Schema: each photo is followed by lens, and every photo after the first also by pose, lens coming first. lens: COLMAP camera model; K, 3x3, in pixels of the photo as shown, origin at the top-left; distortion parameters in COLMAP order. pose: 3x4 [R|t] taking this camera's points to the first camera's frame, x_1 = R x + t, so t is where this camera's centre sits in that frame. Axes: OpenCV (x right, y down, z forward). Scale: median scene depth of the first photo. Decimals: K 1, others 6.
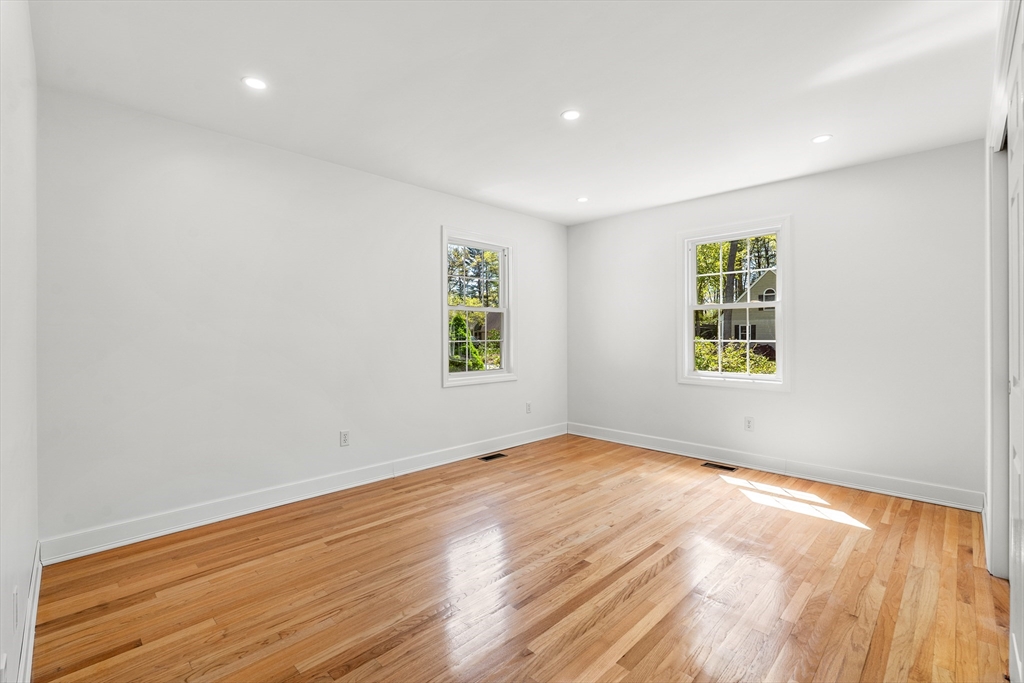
lens RADIAL K [[453.6, 0, 516.1], [0, 453.6, 337.6], [0, 0, 1]] dist [-0.005520, -0.000058]
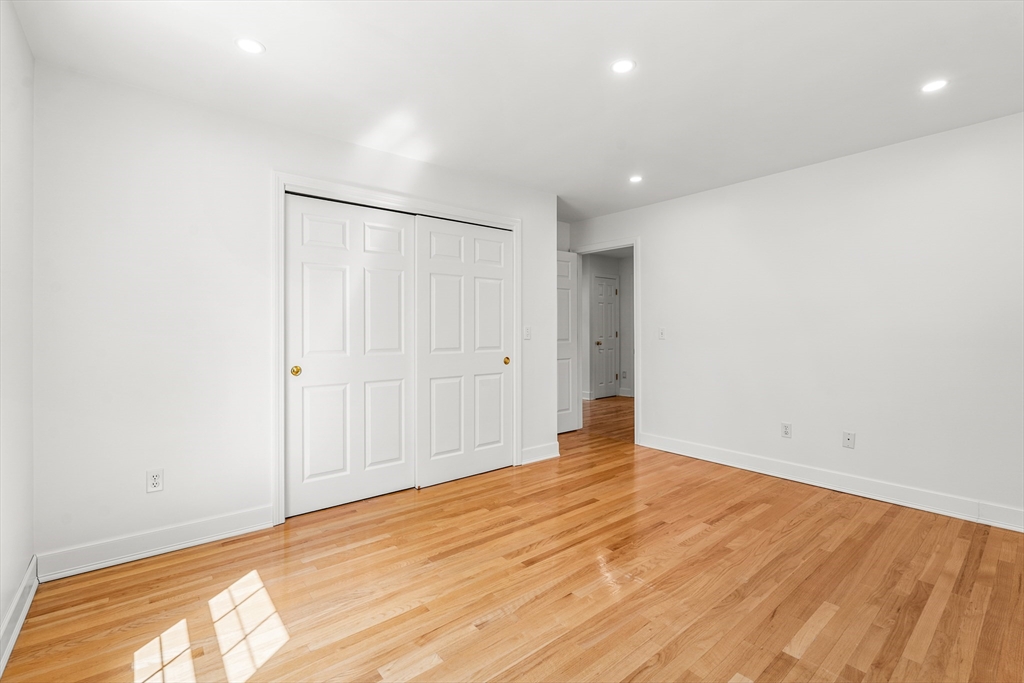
lens RADIAL K [[453.6, 0, 511.4], [0, 453.6, 337.1], [0, 0, 1]] dist [-0.005520, -0.000058]
pose [[-0.994592, 0.002127, 0.103839, 0.269911], [0.003836, 0.999860, 0.016267, -0.011566], [-0.103790, 0.016577, -0.994461, 2.033868]]
